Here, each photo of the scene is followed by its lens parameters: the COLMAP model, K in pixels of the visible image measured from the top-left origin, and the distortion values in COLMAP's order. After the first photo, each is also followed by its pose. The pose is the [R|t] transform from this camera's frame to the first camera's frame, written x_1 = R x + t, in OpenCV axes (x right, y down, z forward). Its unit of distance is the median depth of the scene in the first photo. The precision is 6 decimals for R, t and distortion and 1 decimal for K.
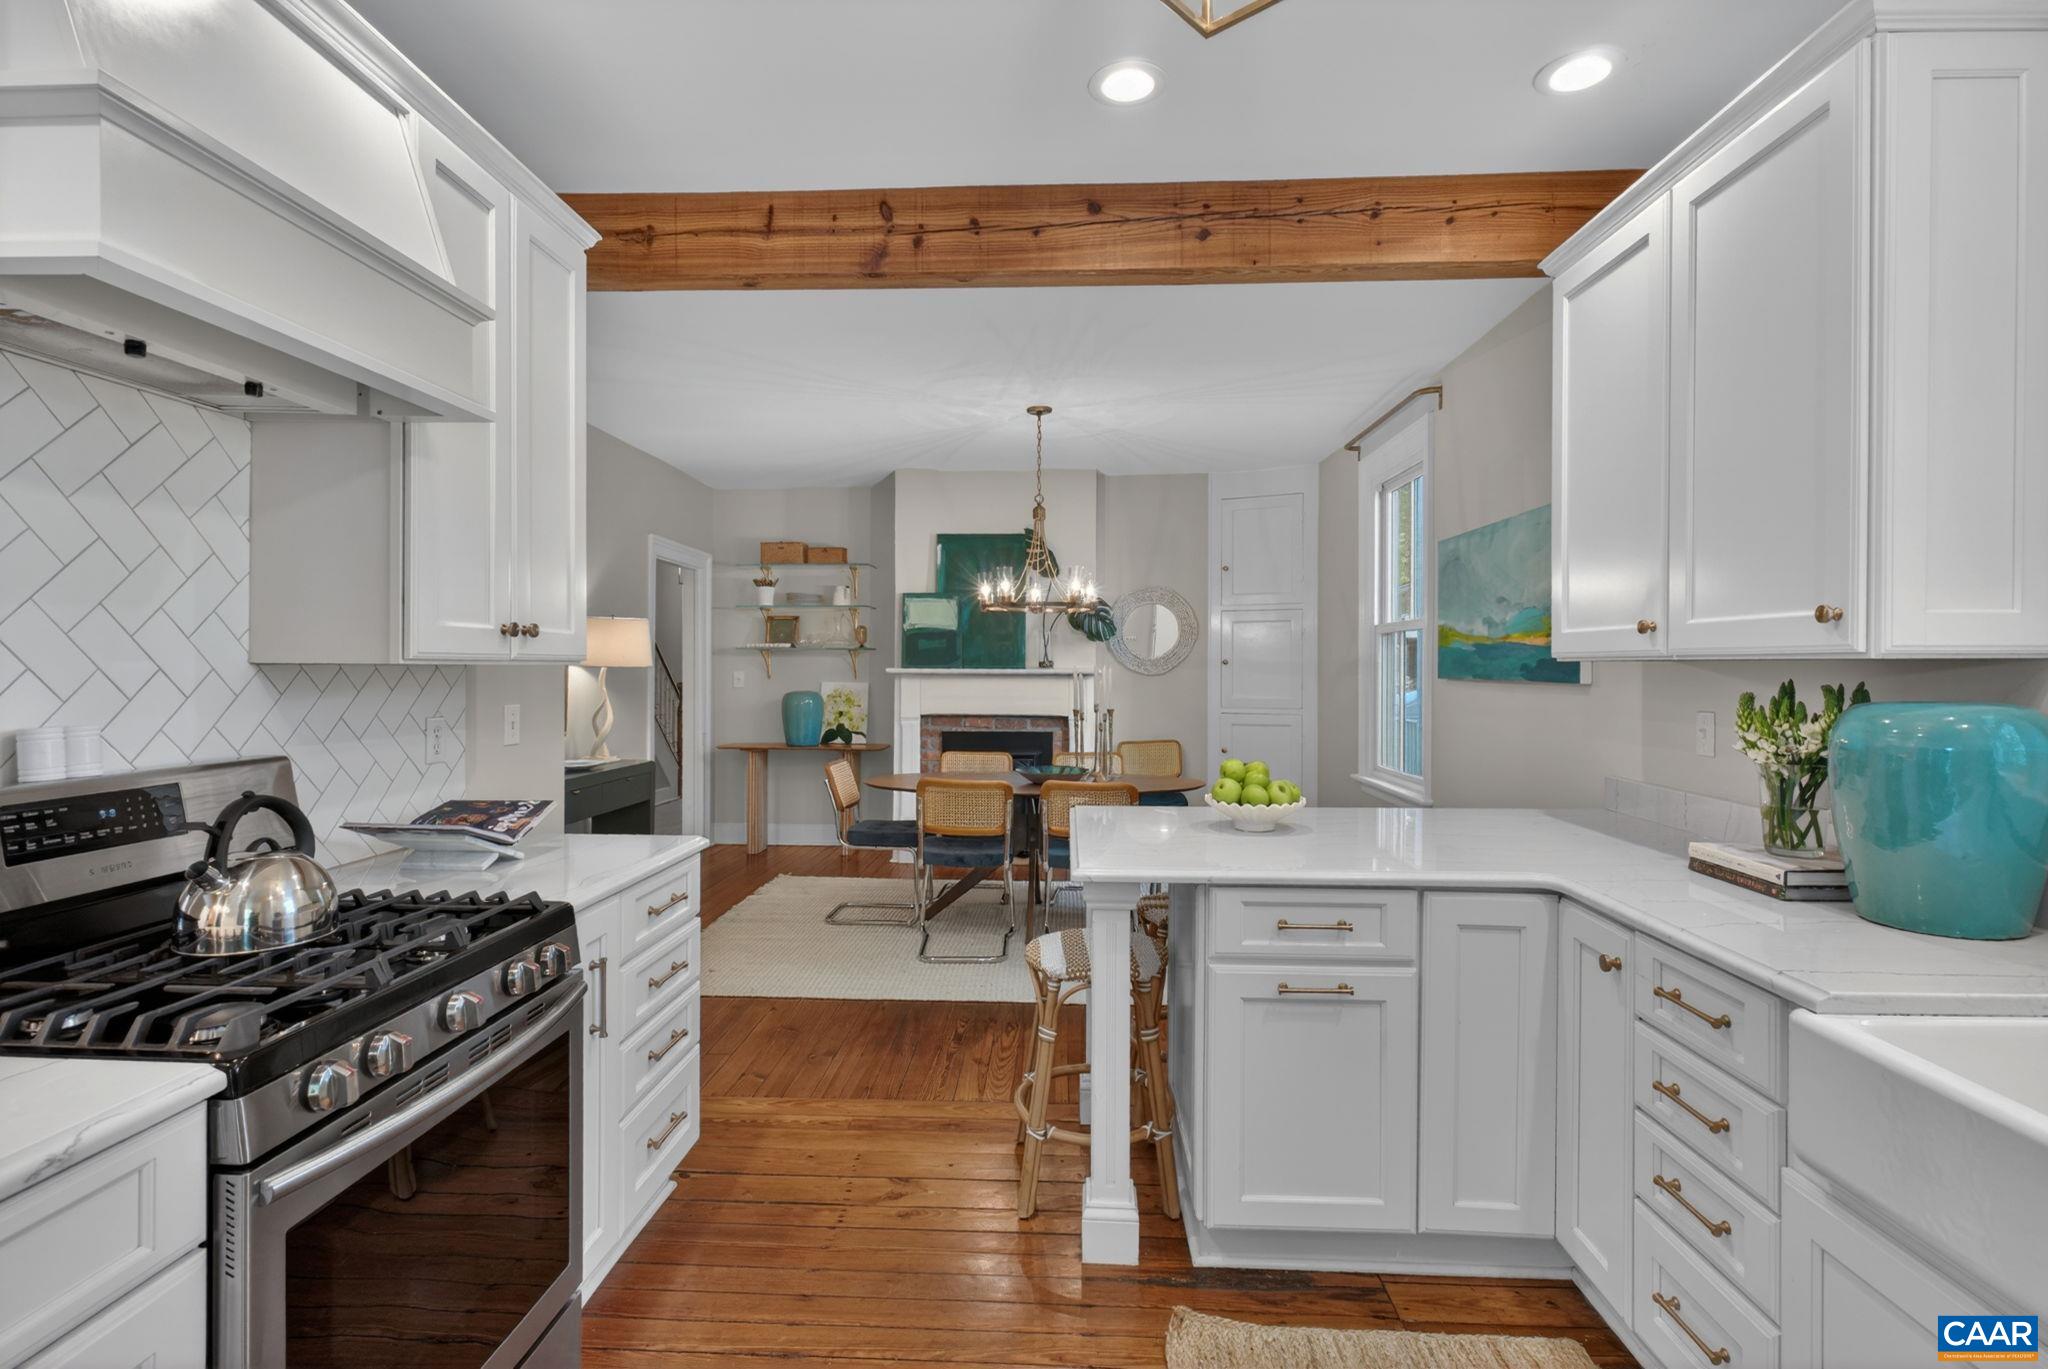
lens RADIAL K [[1008.2, 0, 1021.1], [0, 1008.2, 670.6], [0, 0, 1]] dist [-0.001689, 0.000117]
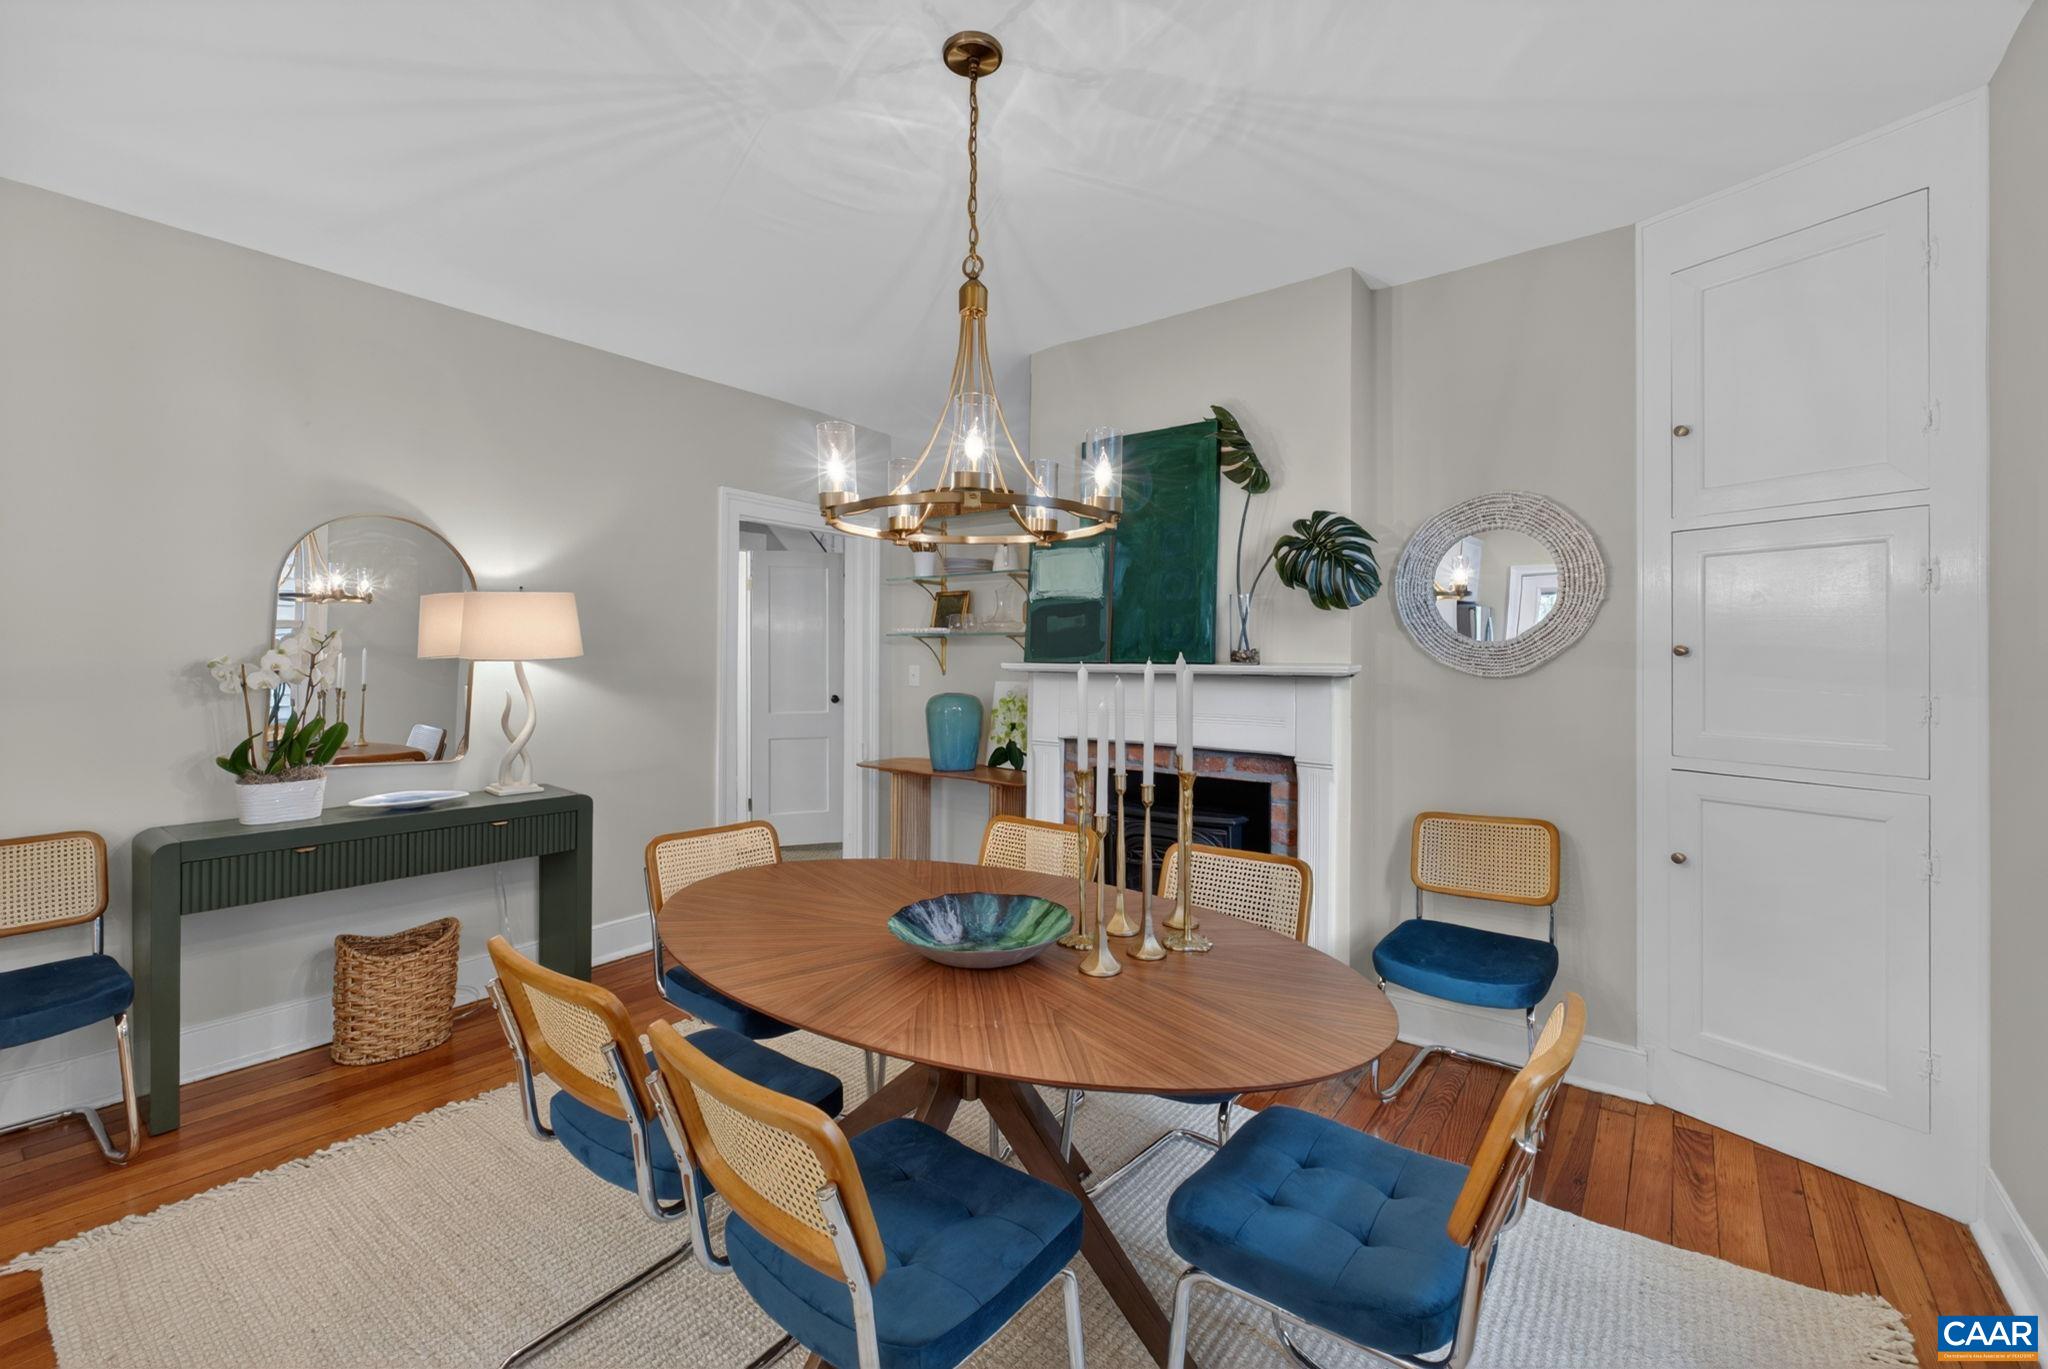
lens RADIAL K [[863.4, 0, 1033.4], [0, 863.4, 662.7], [0, 0, 1]] dist [-0.002651, -0.000309]
pose [[0.822394, 0.003792, -0.568905, 0.415072], [-0.003255, 0.999993, 0.001960, -0.007192], [0.568909, 0.000240, 0.822401, 1.220885]]
